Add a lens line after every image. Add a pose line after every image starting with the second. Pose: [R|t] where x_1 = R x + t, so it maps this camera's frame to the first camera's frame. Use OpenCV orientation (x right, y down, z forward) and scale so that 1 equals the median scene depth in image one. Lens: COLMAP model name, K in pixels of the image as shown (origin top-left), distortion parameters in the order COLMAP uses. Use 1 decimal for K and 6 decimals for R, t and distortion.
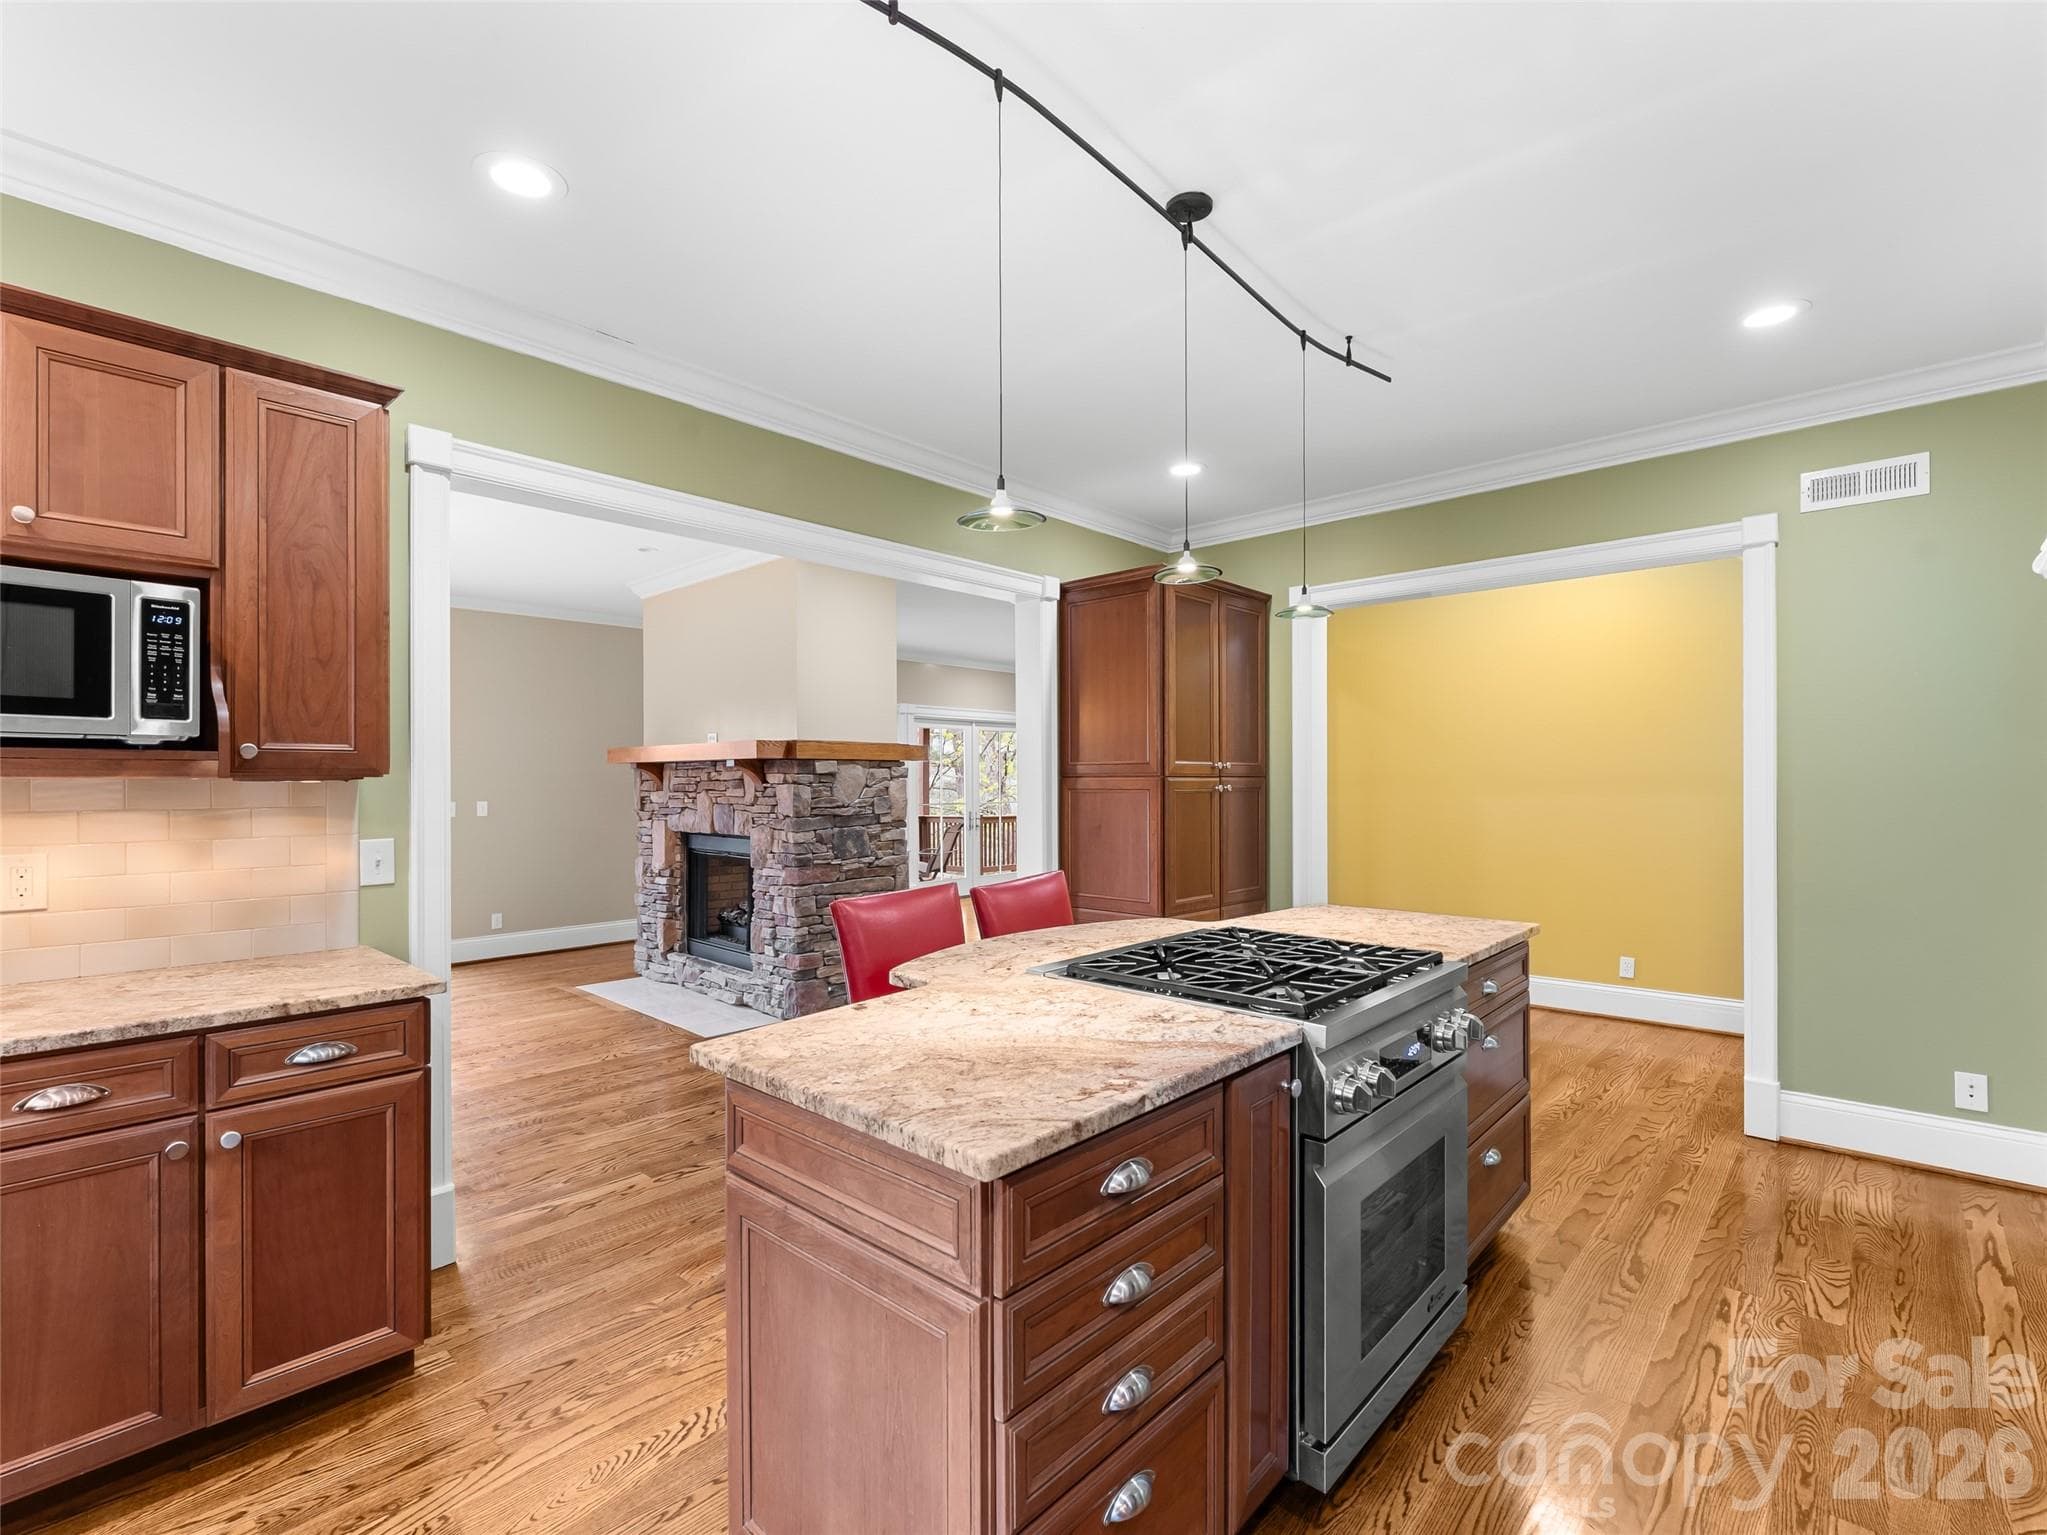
lens RADIAL K [[946.5, 0, 1031.4], [0, 946.5, 781.7], [0, 0, 1]] dist [-0.000116, -0.000384]
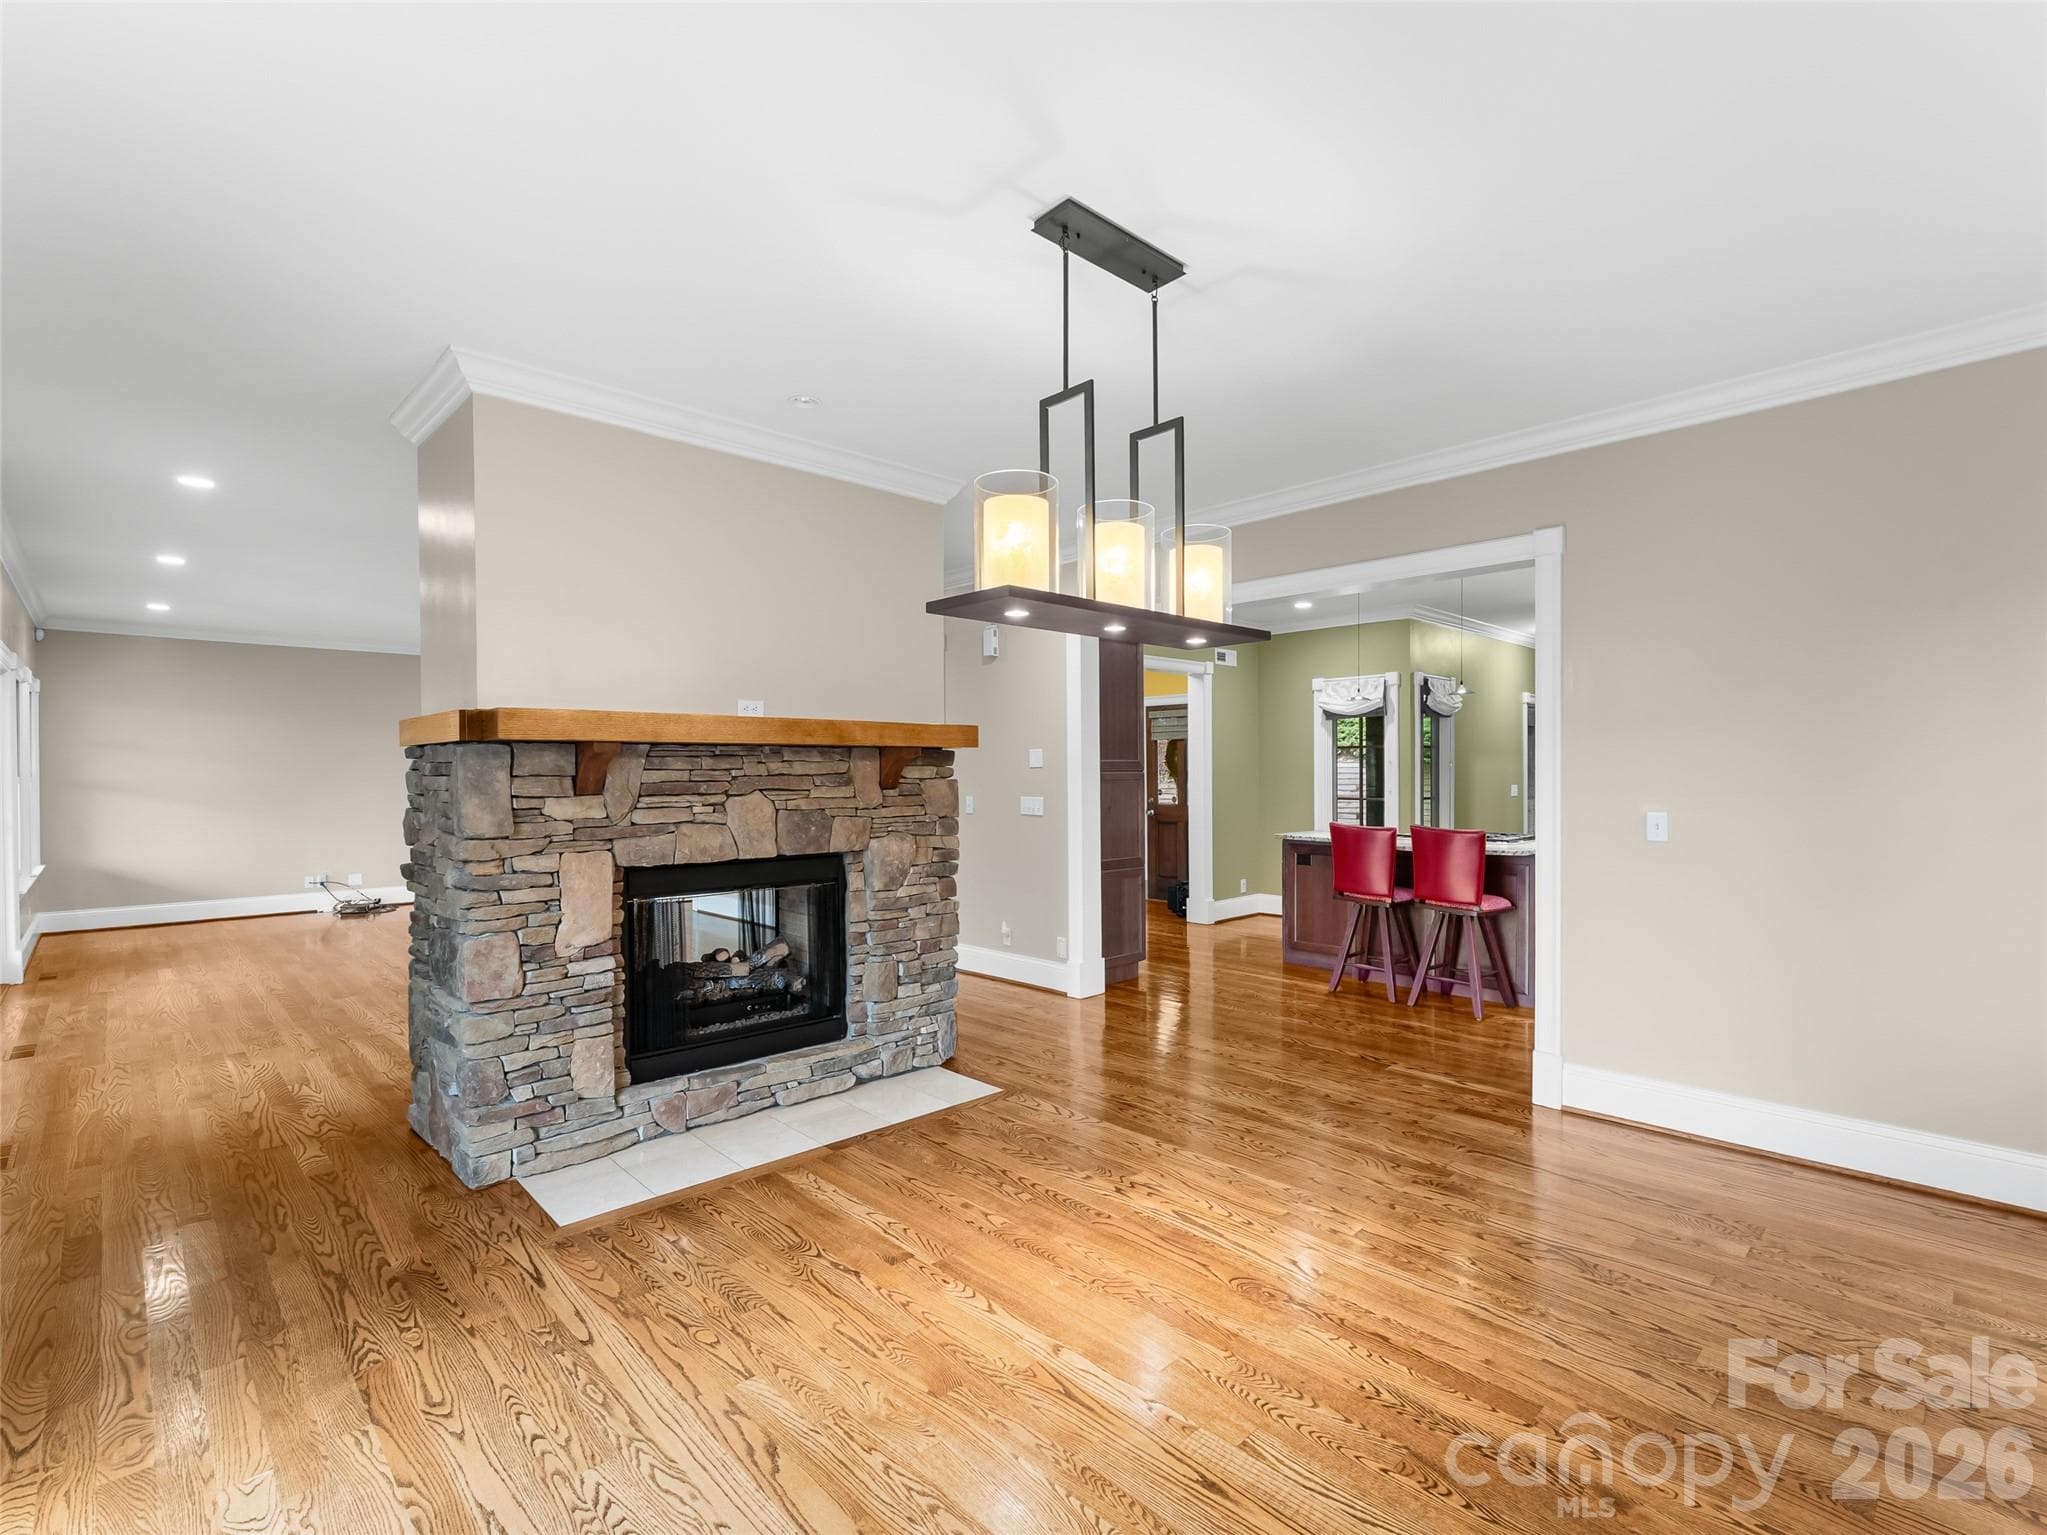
lens RADIAL K [[946.5, 0, 1031.4], [0, 946.5, 781.7], [0, 0, 1]] dist [-0.000116, -0.000384]
pose [[0.061238, -0.005853, 0.998106, -1.031403], [0.008965, 0.999946, 0.005314, 0.001485], [-0.998083, 0.008623, 0.061287, 0.828247]]
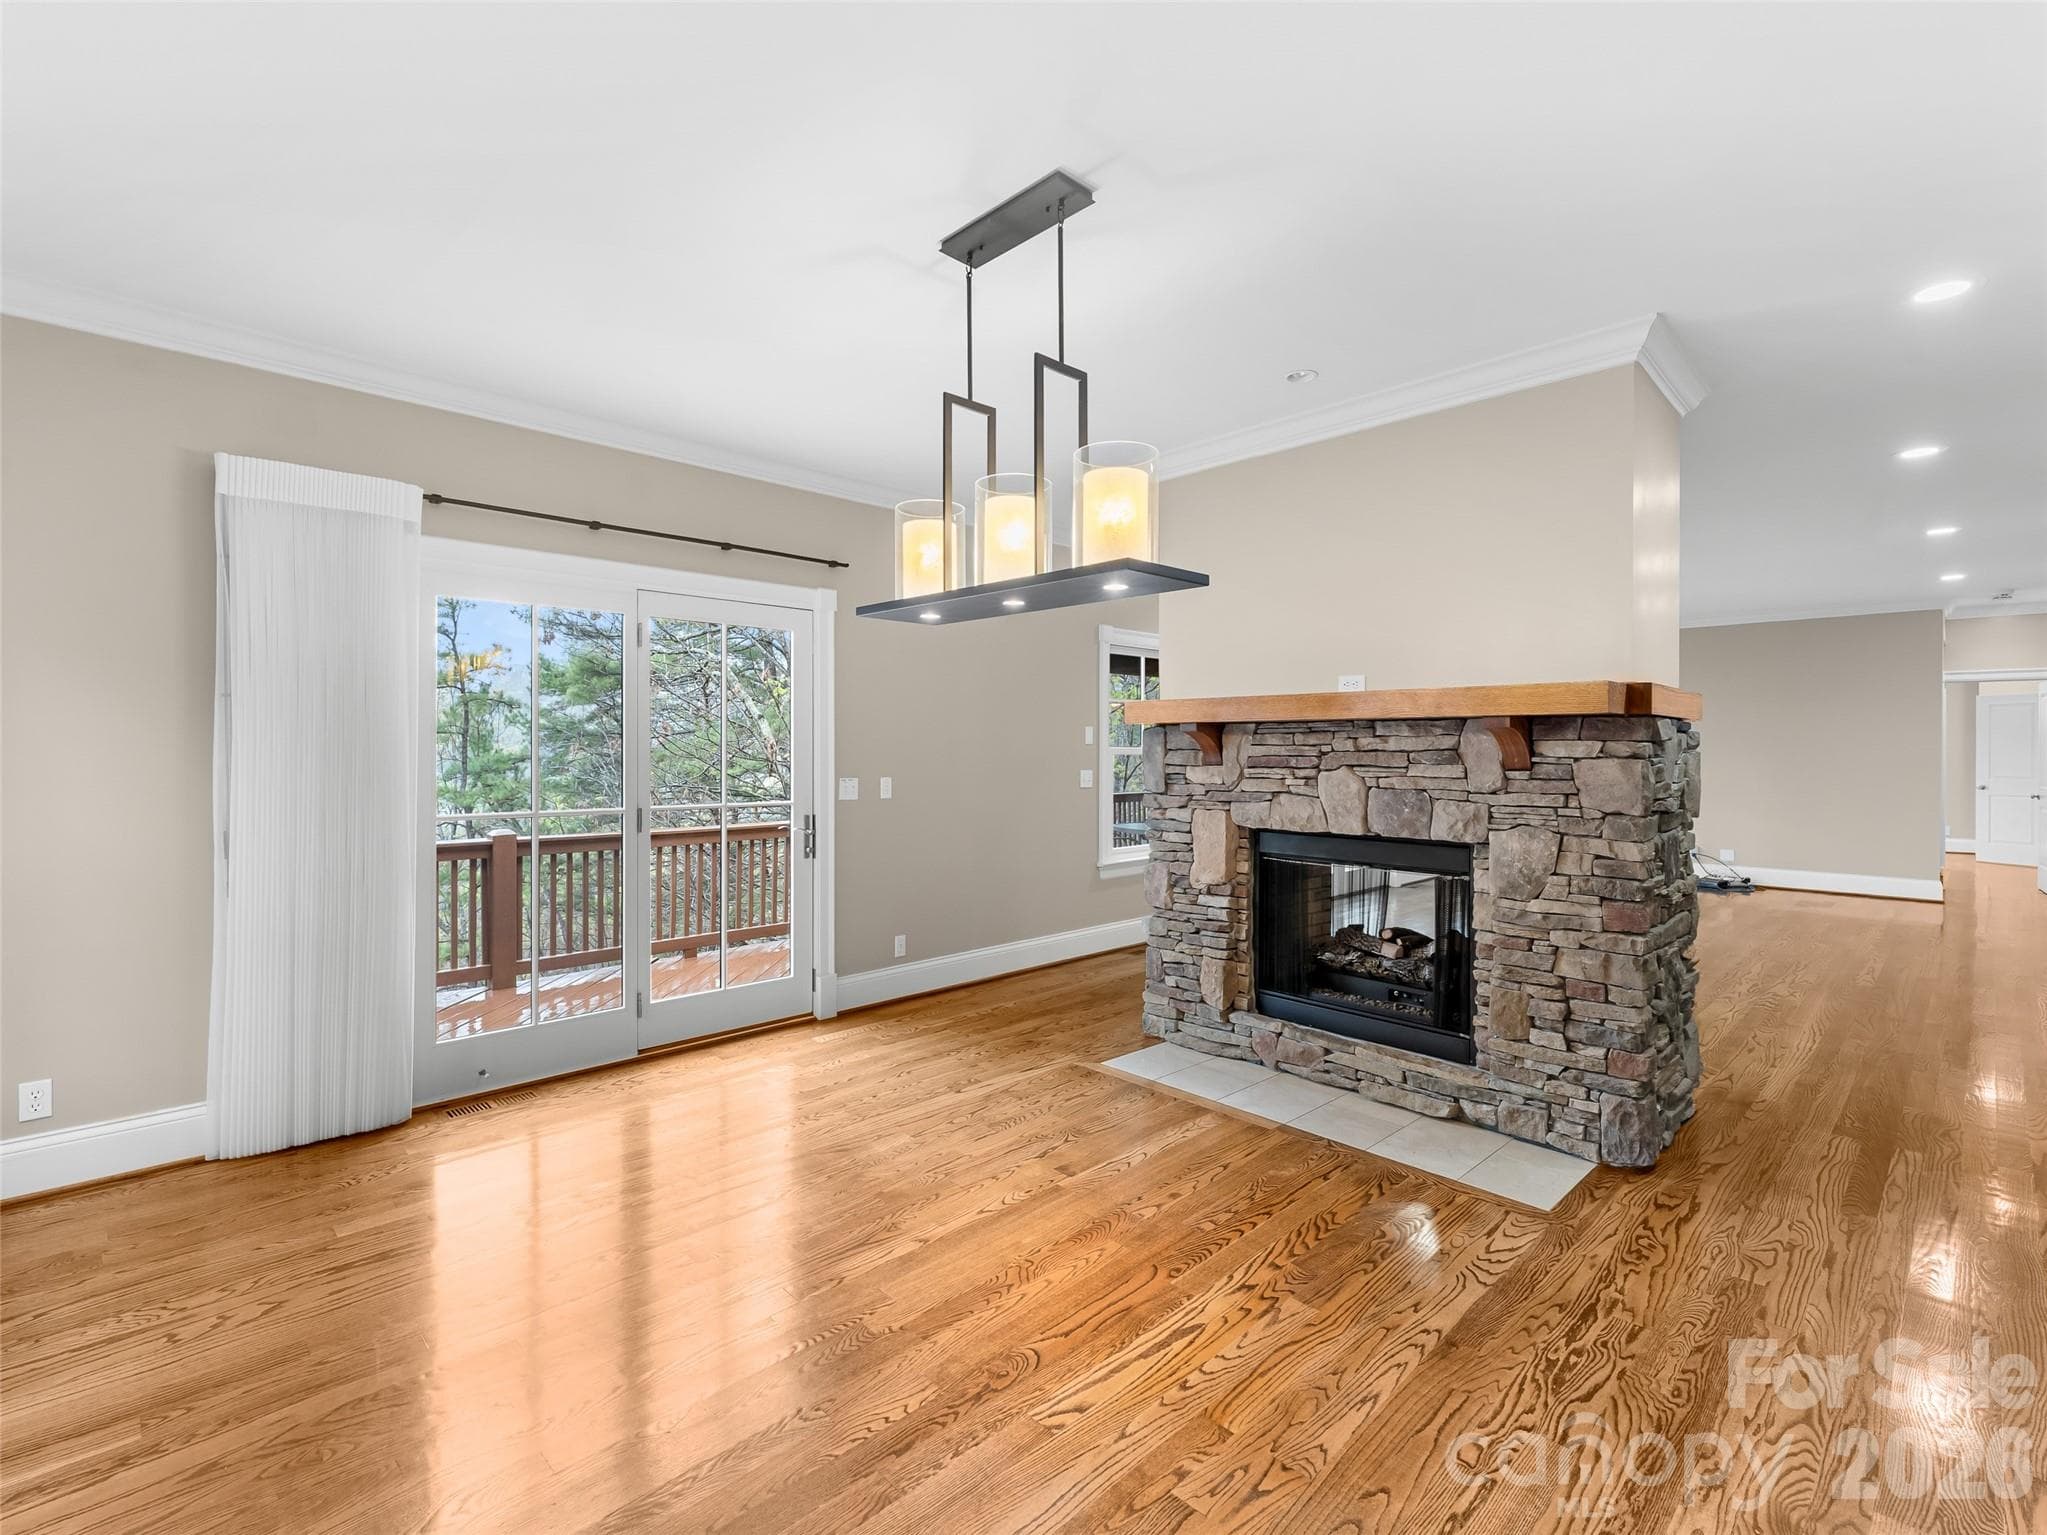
lens RADIAL K [[940.7, 0, 1012.8], [0, 940.7, 752.0], [0, 0, 1]] dist [-0.002254, -0.000608]
pose [[0.998120, 0.007389, -0.060839, -0.562609], [-0.007424, 0.999972, -0.000353, 0.001621], [0.060834, 0.000804, 0.998148, 0.383135]]
